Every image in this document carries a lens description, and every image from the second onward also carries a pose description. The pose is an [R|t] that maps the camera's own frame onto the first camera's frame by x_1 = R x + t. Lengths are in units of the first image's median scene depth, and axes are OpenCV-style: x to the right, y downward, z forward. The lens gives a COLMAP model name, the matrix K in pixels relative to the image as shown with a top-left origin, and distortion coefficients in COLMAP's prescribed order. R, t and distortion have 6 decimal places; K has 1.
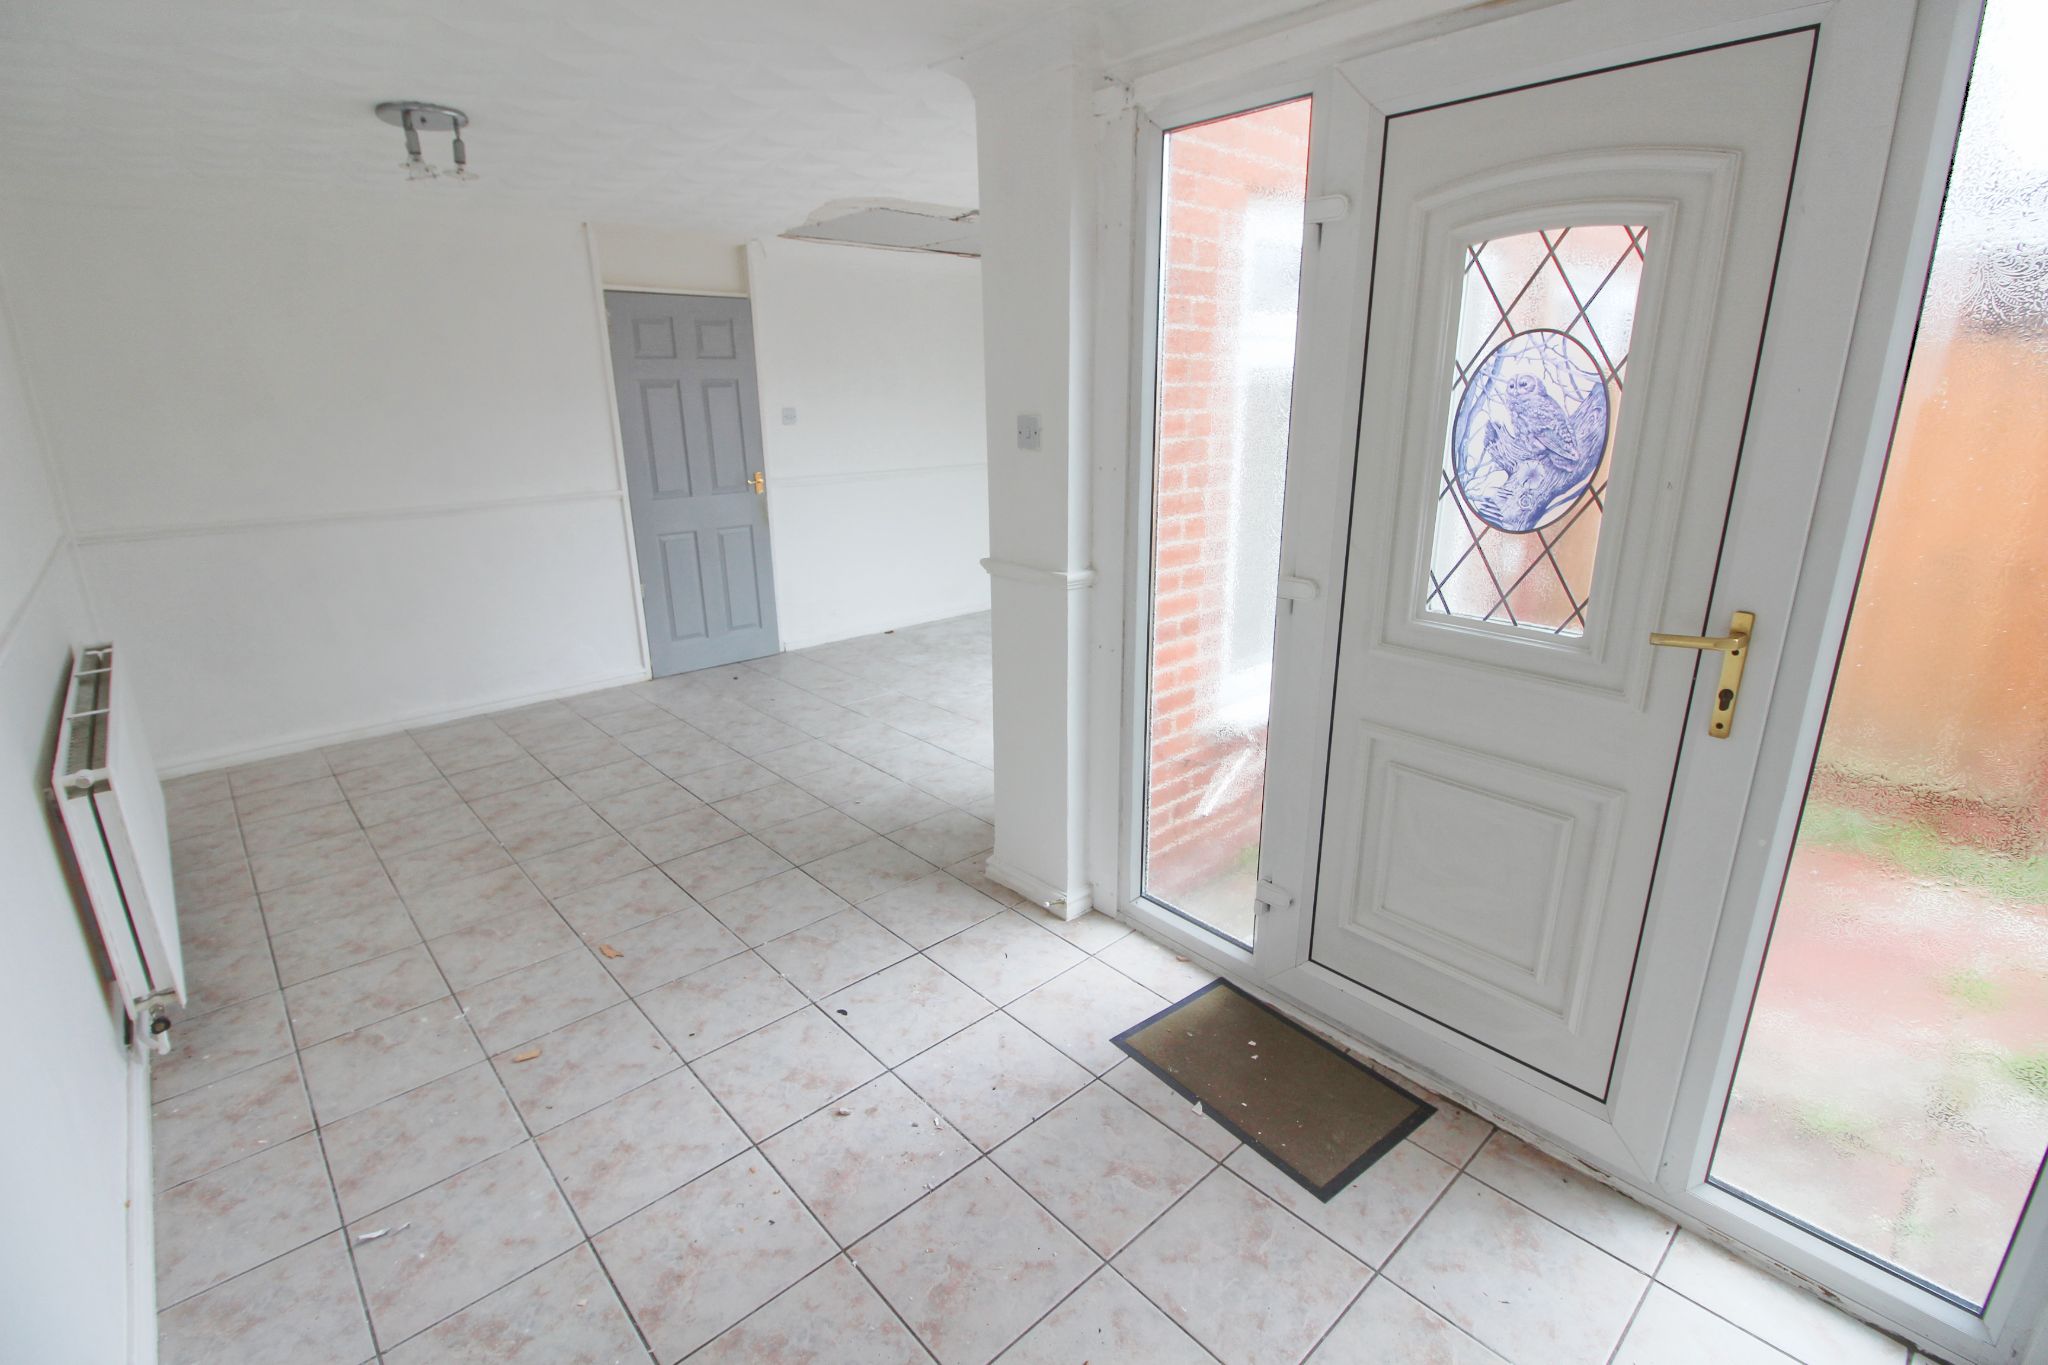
lens RADIAL K [[944.7, 0, 1013.7], [0, 944.7, 669.7], [0, 0, 1]] dist [-0.002750, -0.010753]
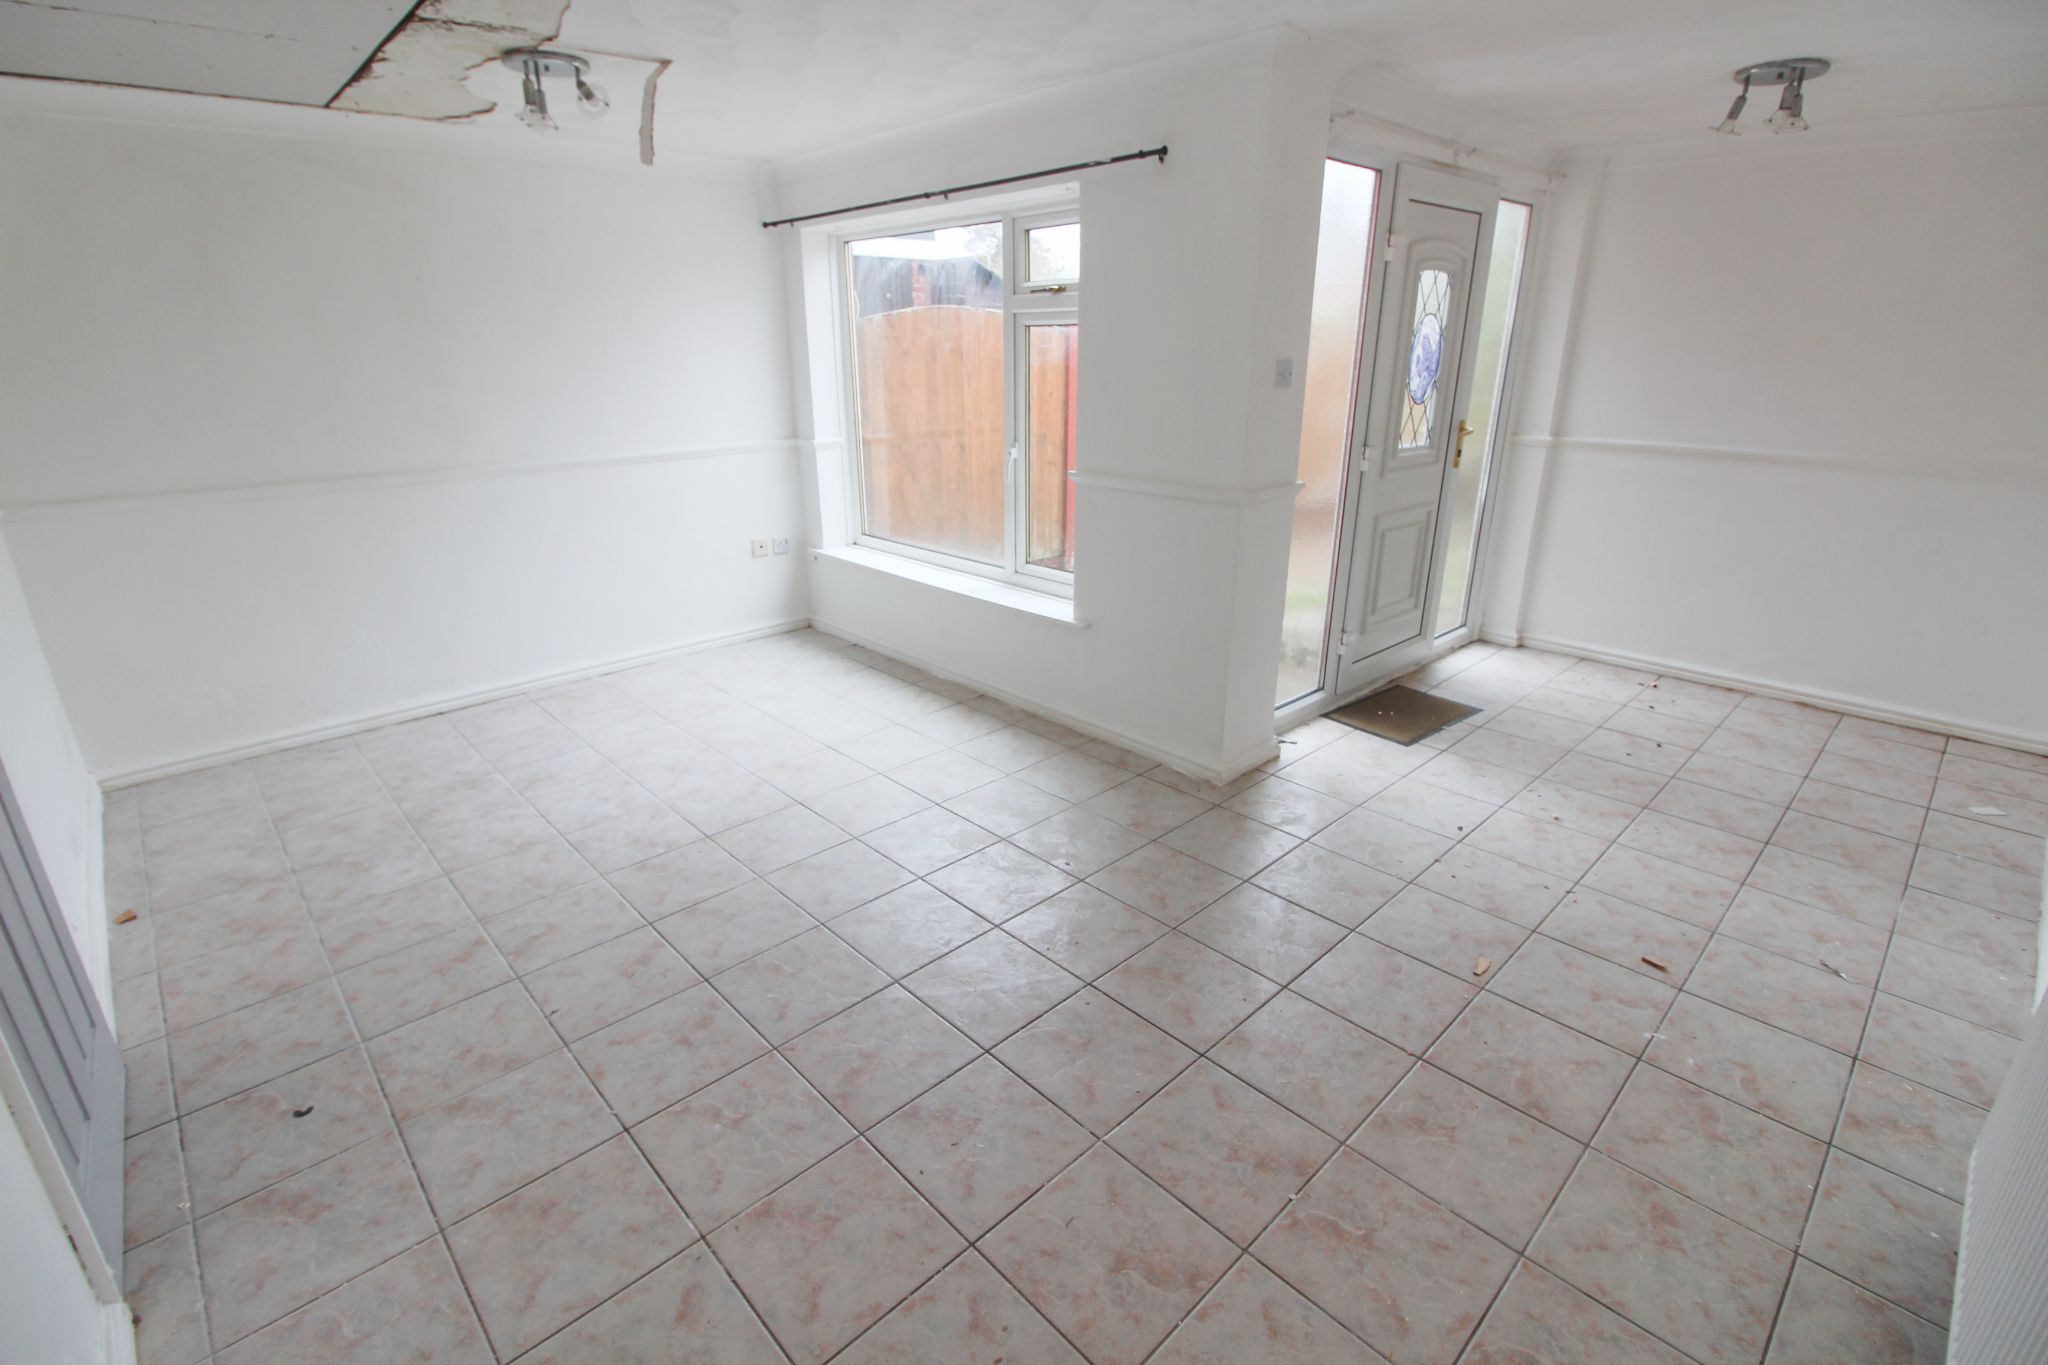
lens RADIAL K [[944.7, 0, 1013.7], [0, 944.7, 669.7], [0, 0, 1]] dist [-0.002750, -0.010753]
pose [[-0.020843, -0.320288, 0.947091, -1.365967], [0.288560, 0.905055, 0.312423, -0.423794], [-0.957235, 0.279805, 0.073558, 1.483104]]
